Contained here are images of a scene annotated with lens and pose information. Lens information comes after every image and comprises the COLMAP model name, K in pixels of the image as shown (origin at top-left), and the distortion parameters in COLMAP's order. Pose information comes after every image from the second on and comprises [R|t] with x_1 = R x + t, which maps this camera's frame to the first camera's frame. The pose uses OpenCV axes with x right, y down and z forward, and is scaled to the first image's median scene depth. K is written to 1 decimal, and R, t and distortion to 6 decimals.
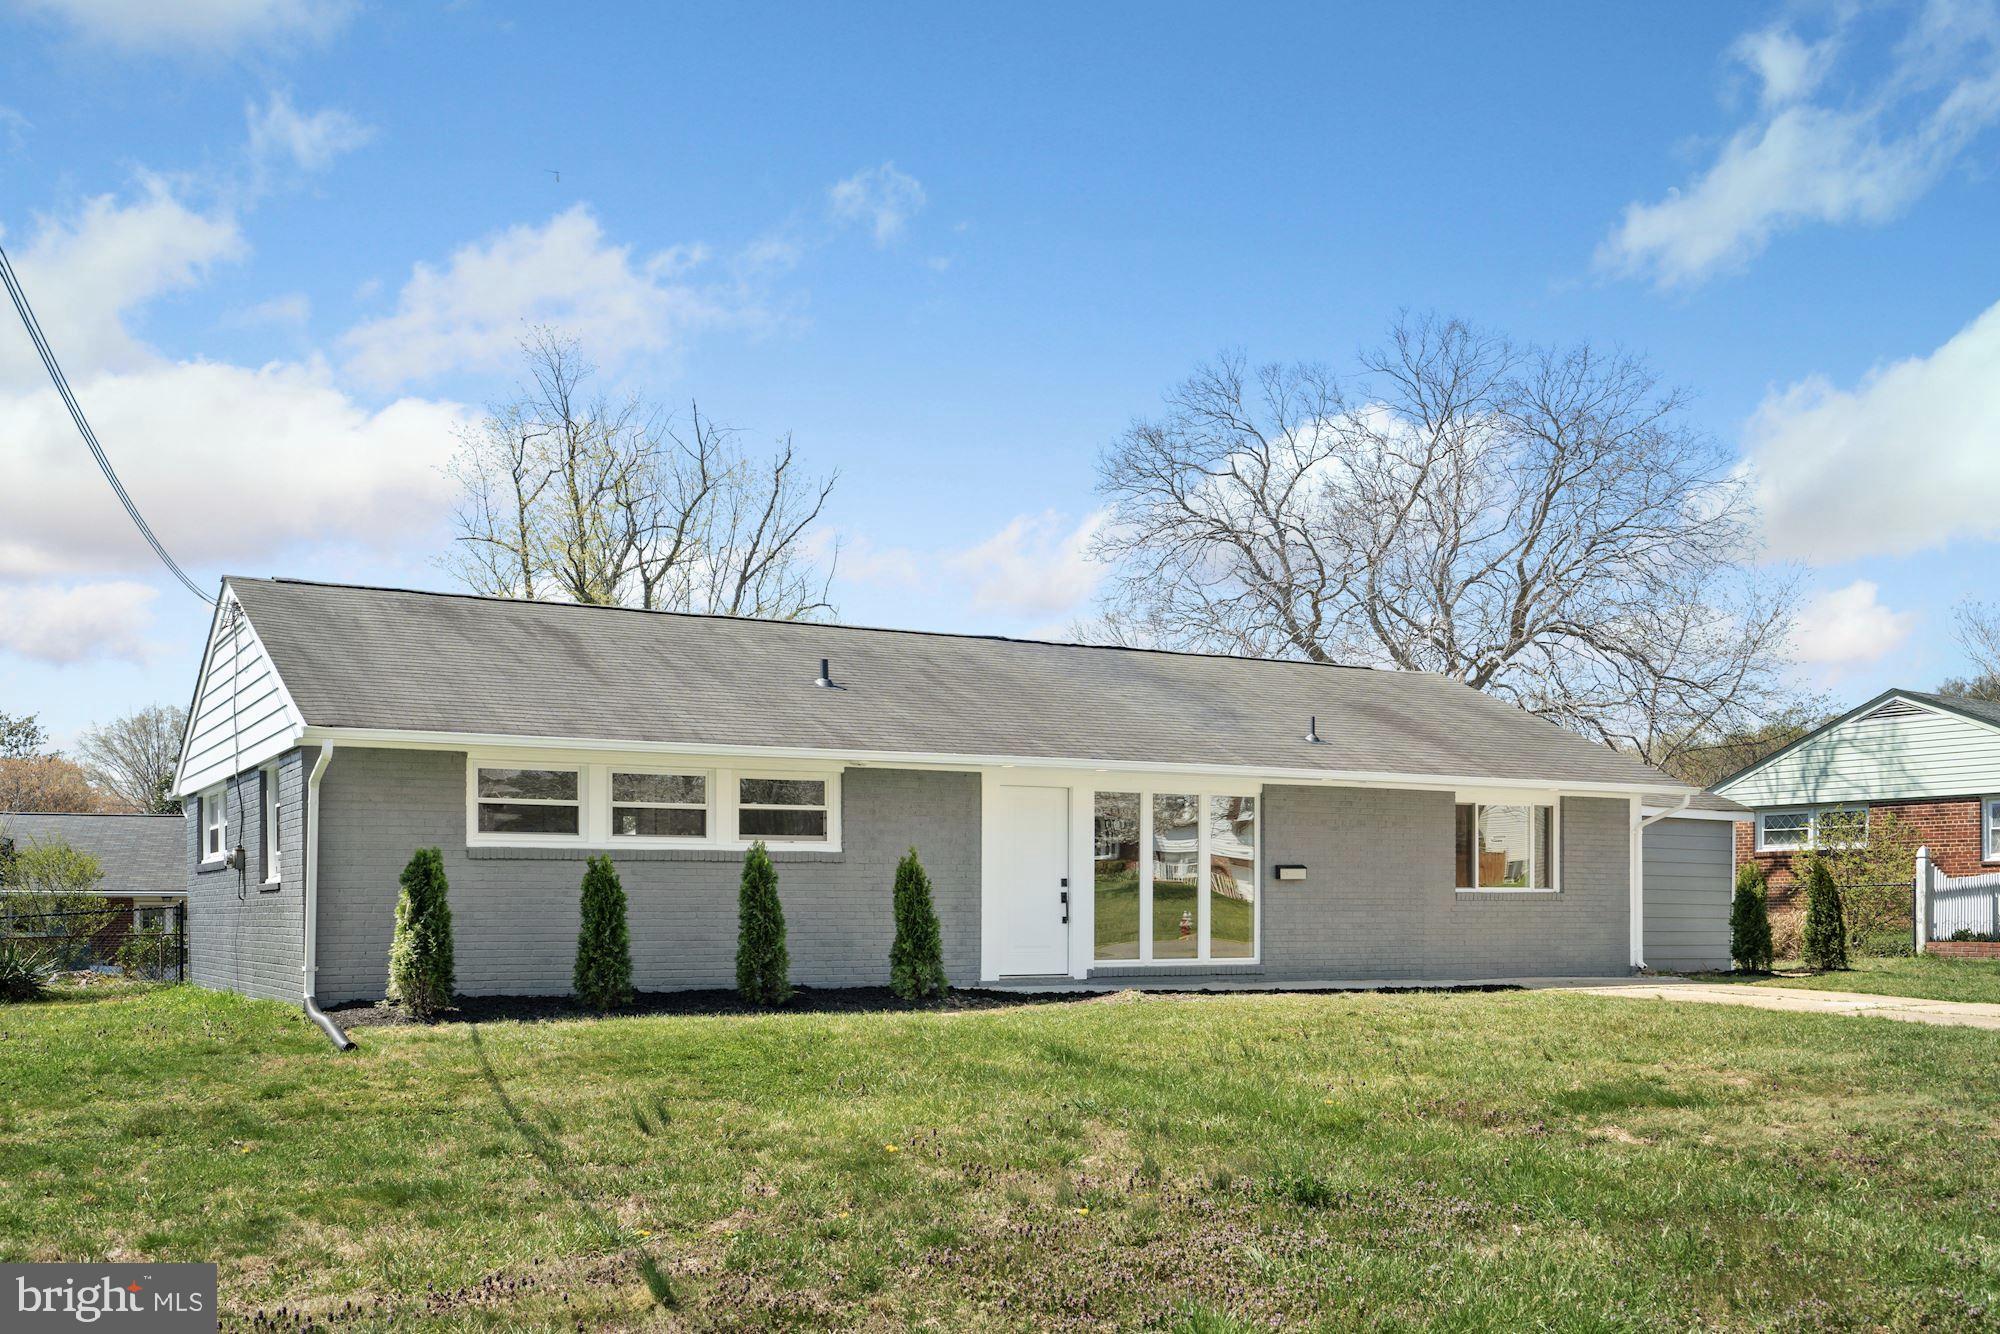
lens RADIAL K [[1805.2, 0, 1000.0], [0, 1805.2, 667.0], [0, 0, 1]] dist [0.013768, 0.005589]
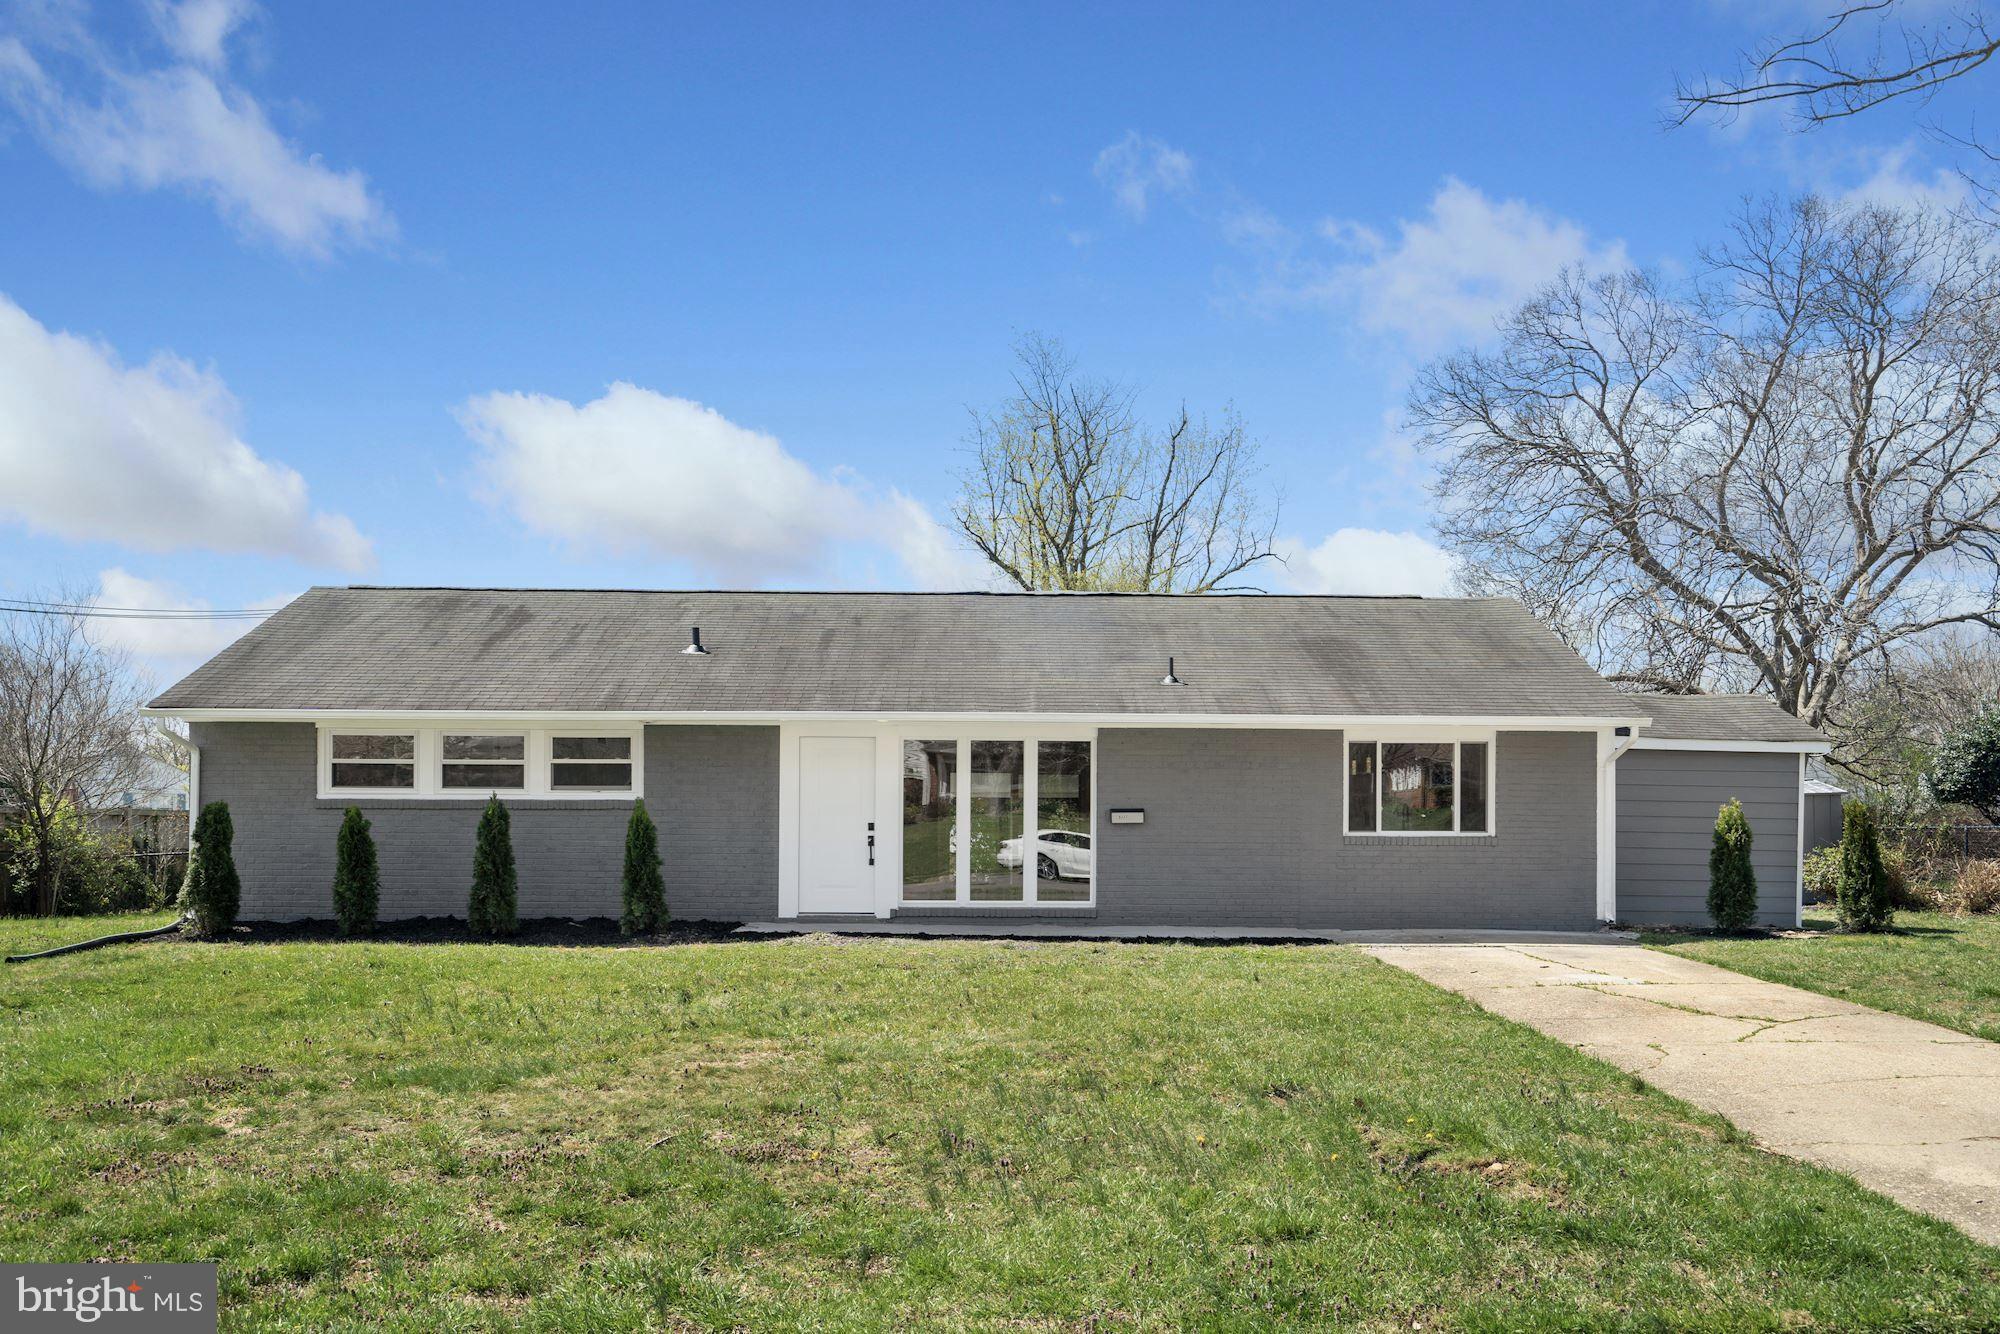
lens RADIAL K [[1645.1, 0, 1000.0], [0, 1645.1, 667.0], [0, 0, 1]] dist [0.006615, -0.002634]
pose [[0.886842, -0.044638, -0.459912, 0.553471], [0.056684, 0.998315, 0.012408, 0.018496], [0.458583, -0.037074, 0.887878, 0.184099]]
